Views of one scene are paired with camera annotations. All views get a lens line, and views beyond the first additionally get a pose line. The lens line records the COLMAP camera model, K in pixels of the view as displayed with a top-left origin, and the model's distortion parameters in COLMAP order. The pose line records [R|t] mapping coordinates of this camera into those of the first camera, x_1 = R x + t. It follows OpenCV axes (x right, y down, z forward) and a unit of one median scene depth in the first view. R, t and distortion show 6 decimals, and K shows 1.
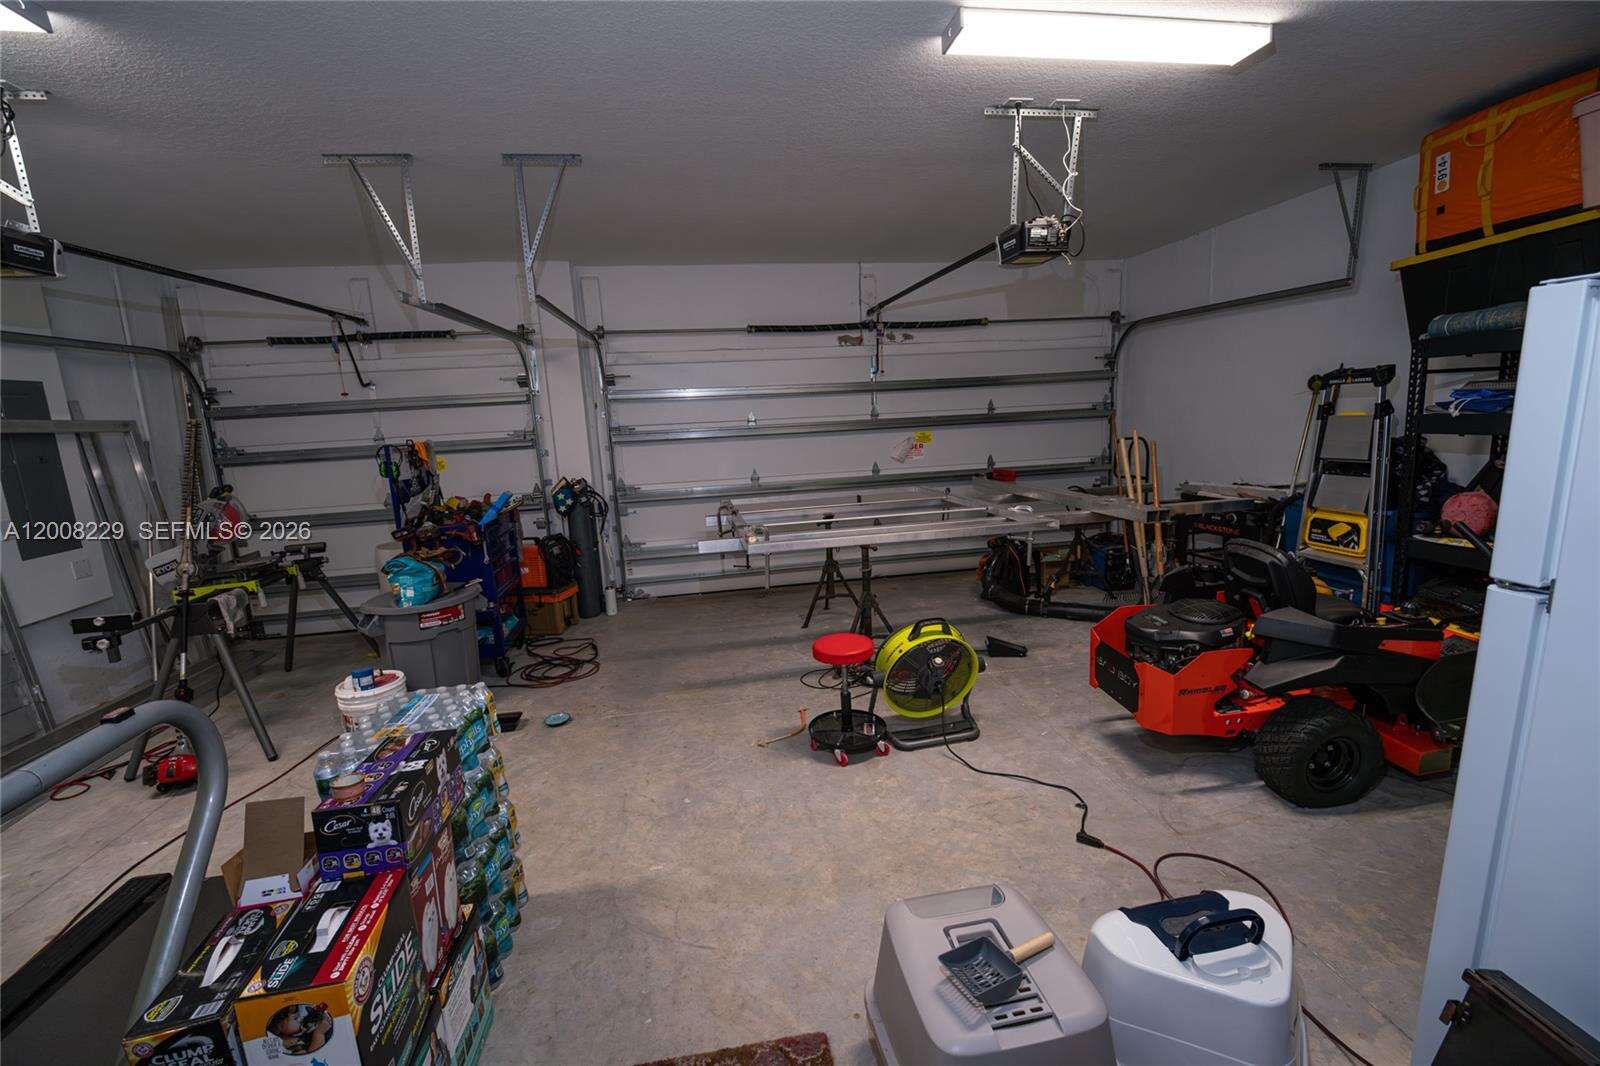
lens RADIAL K [[661.6, 0, 800.0], [0, 661.6, 533.0], [0, 0, 1]] dist [0.010998, -0.016977]
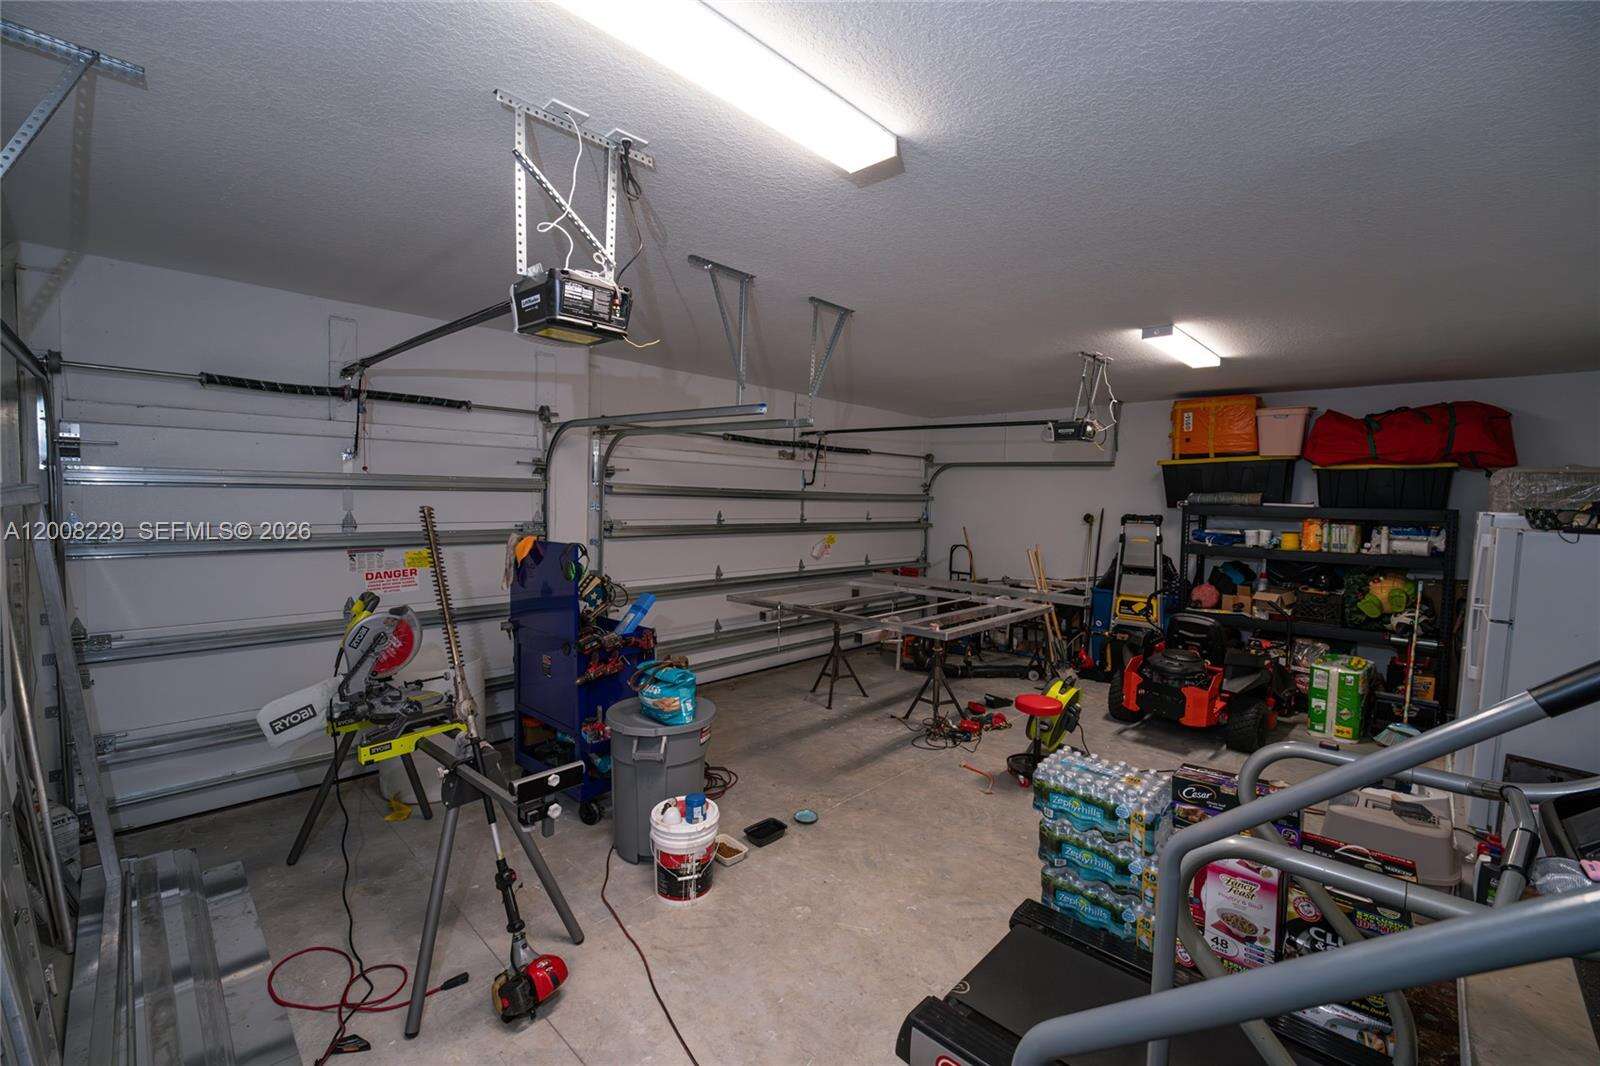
lens RADIAL K [[659.3, 0, 797.9], [0, 659.3, 527.6], [0, 0, 1]] dist [0.011418, -0.022123]
pose [[0.799552, 0.040660, 0.599219, -0.643215], [0.041569, 0.991567, -0.122750, -0.023592], [-0.599157, 0.123054, 0.791119, 0.095340]]
